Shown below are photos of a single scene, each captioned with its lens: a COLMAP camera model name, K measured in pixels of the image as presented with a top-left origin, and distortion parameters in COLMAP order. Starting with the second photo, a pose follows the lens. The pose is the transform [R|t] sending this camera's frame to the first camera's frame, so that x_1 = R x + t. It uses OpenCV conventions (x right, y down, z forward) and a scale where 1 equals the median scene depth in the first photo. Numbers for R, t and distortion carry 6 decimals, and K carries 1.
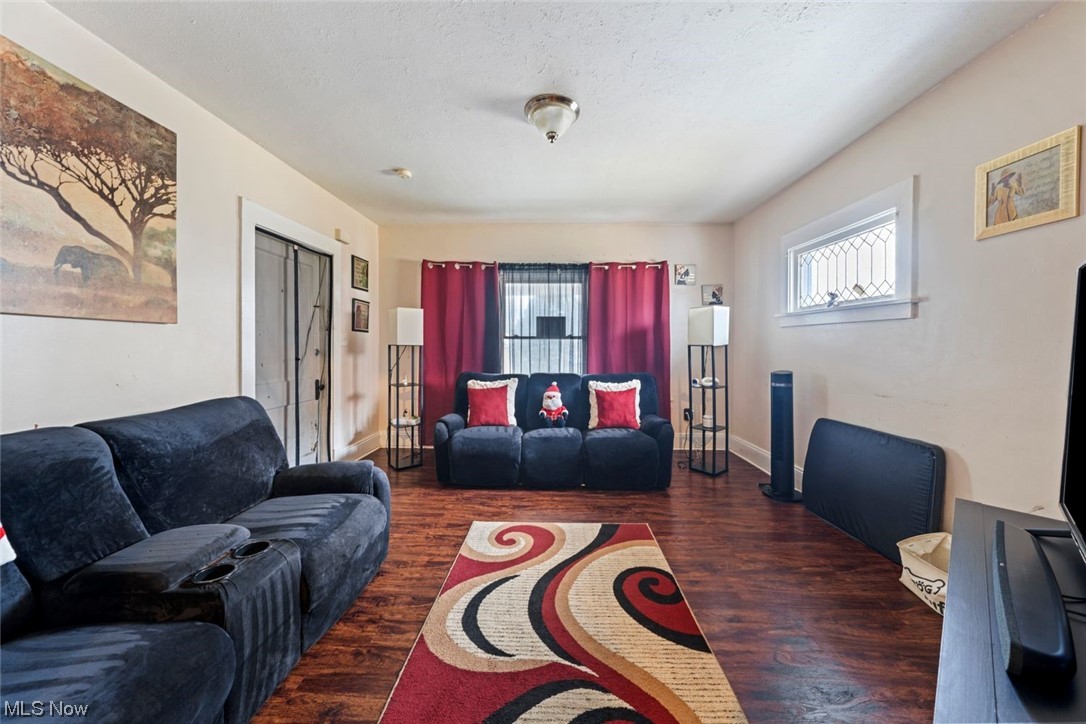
lens RADIAL K [[372.2, 0, 540.7], [0, 372.2, 351.2], [0, 0, 1]] dist [-0.003487, 0.000609]
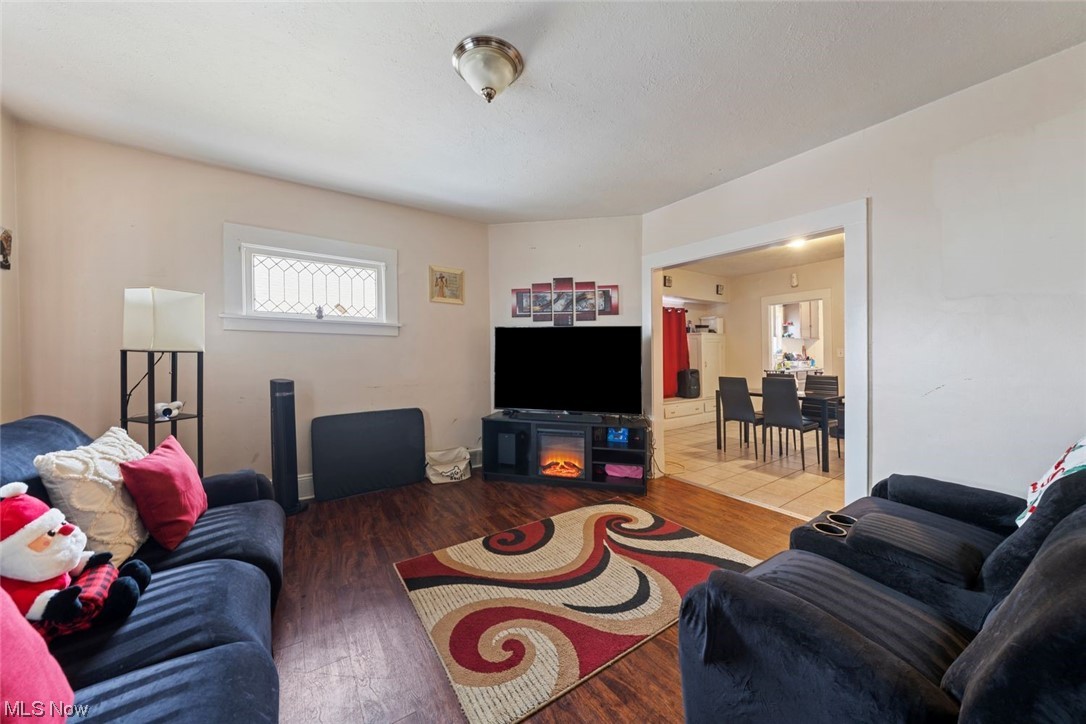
lens RADIAL K [[372.2, 0, 546.2], [0, 372.2, 356.9], [0, 0, 1]] dist [-0.003487, 0.000609]
pose [[-0.593569, -0.008782, 0.804735, -0.495205], [0.005960, 0.999865, 0.015307, -0.014656], [-0.804761, 0.013882, -0.593436, 1.011176]]
